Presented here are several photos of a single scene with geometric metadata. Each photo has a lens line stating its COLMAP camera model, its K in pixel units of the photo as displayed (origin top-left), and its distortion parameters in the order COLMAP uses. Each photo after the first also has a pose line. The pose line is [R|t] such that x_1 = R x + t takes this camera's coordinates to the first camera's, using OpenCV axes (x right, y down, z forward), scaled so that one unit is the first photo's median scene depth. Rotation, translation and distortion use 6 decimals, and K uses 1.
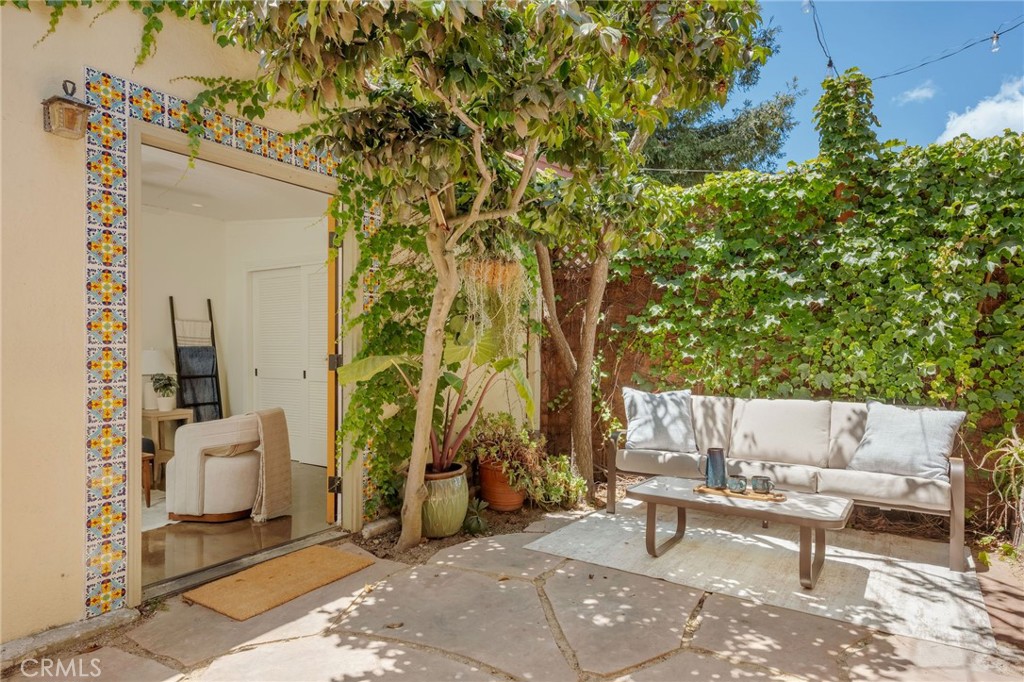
lens RADIAL K [[609.3, 0, 520.4], [0, 609.3, 338.7], [0, 0, 1]] dist [-0.002851, -0.001144]
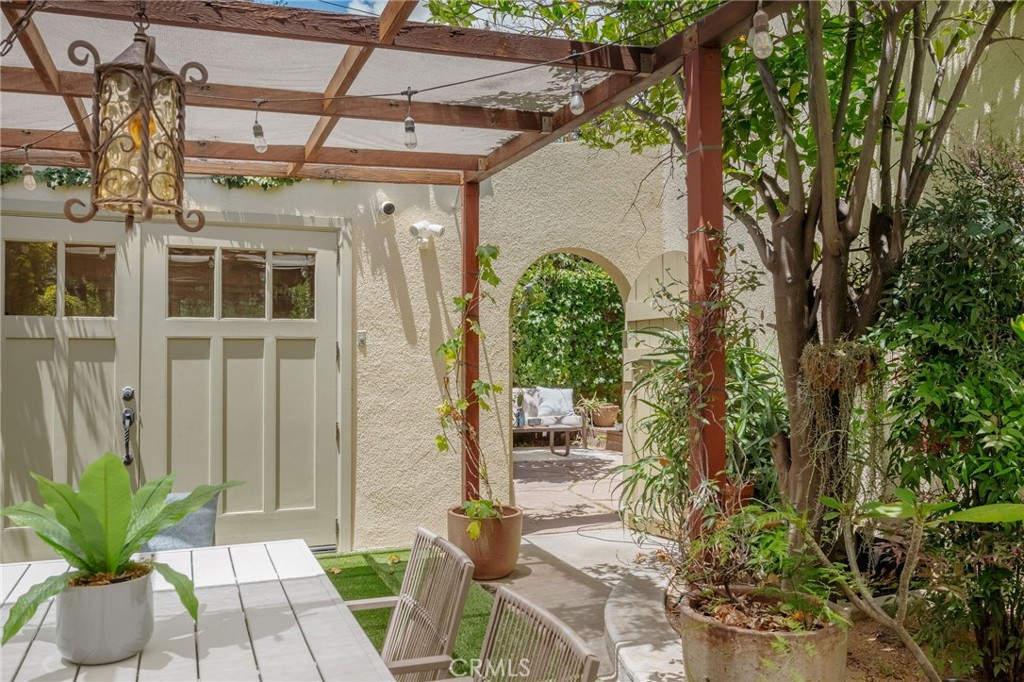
lens RADIAL K [[844.8, 0, 511.2], [0, 844.8, 341.8], [0, 0, 1]] dist [0.001791, -0.008402]
pose [[0.584775, 0.009241, 0.811143, -2.100644], [-0.008575, 0.999950, -0.005210, -0.044820], [-0.811150, -0.003909, 0.584825, -0.747593]]
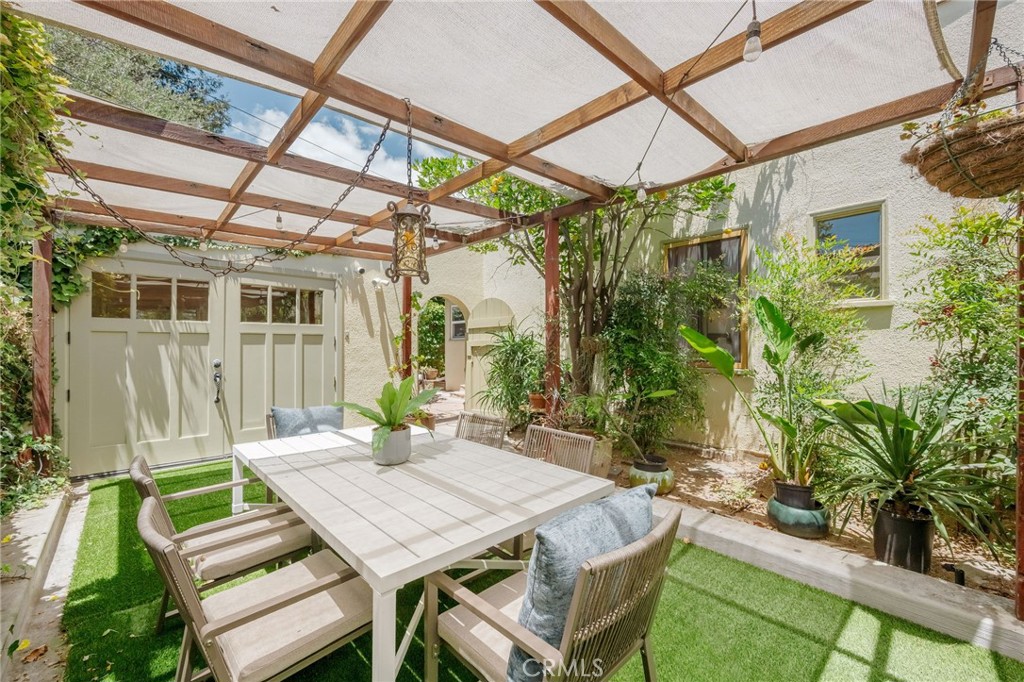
lens RADIAL K [[412.3, 0, 512.9], [0, 412.3, 344.5], [0, 0, 1]] dist [-0.001796, -0.000049]
pose [[0.244626, 0.002614, 0.969614, -2.323665], [-0.011373, 0.999935, 0.000173, -0.028188], [-0.969551, -0.011070, 0.244640, -0.584533]]
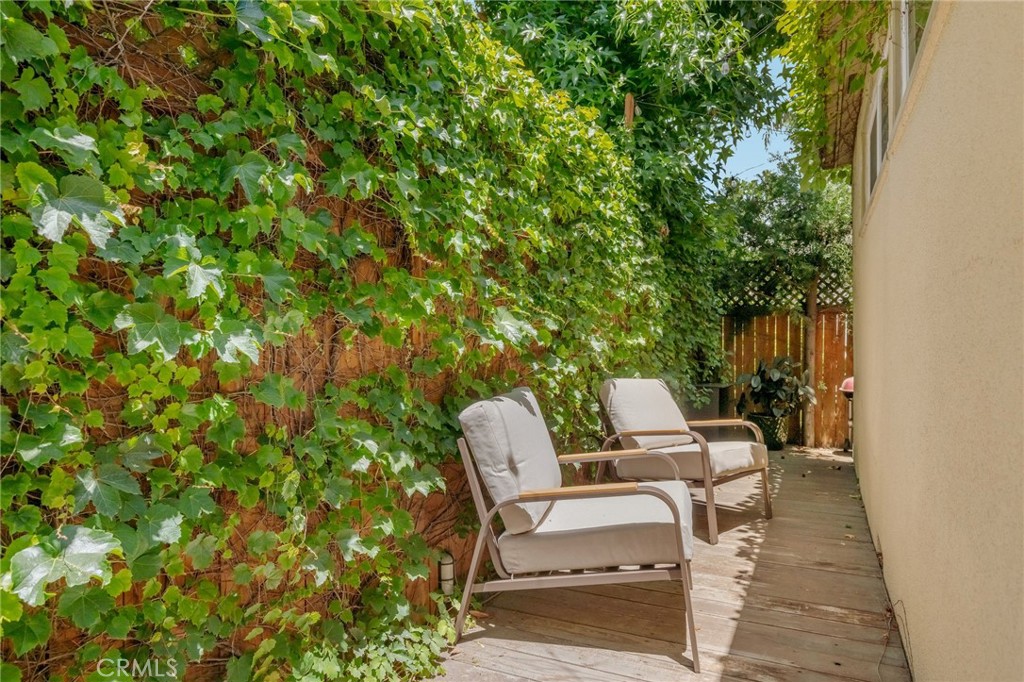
lens RADIAL K [[621.4, 0, 512.2], [0, 621.4, 345.2], [0, 0, 1]] dist [-0.001267, -0.000042]
pose [[-0.099590, 0.001644, 0.995027, 0.608616], [-0.012726, 0.999915, -0.002926, -0.007942], [-0.994947, -0.012954, -0.099560, 0.801564]]
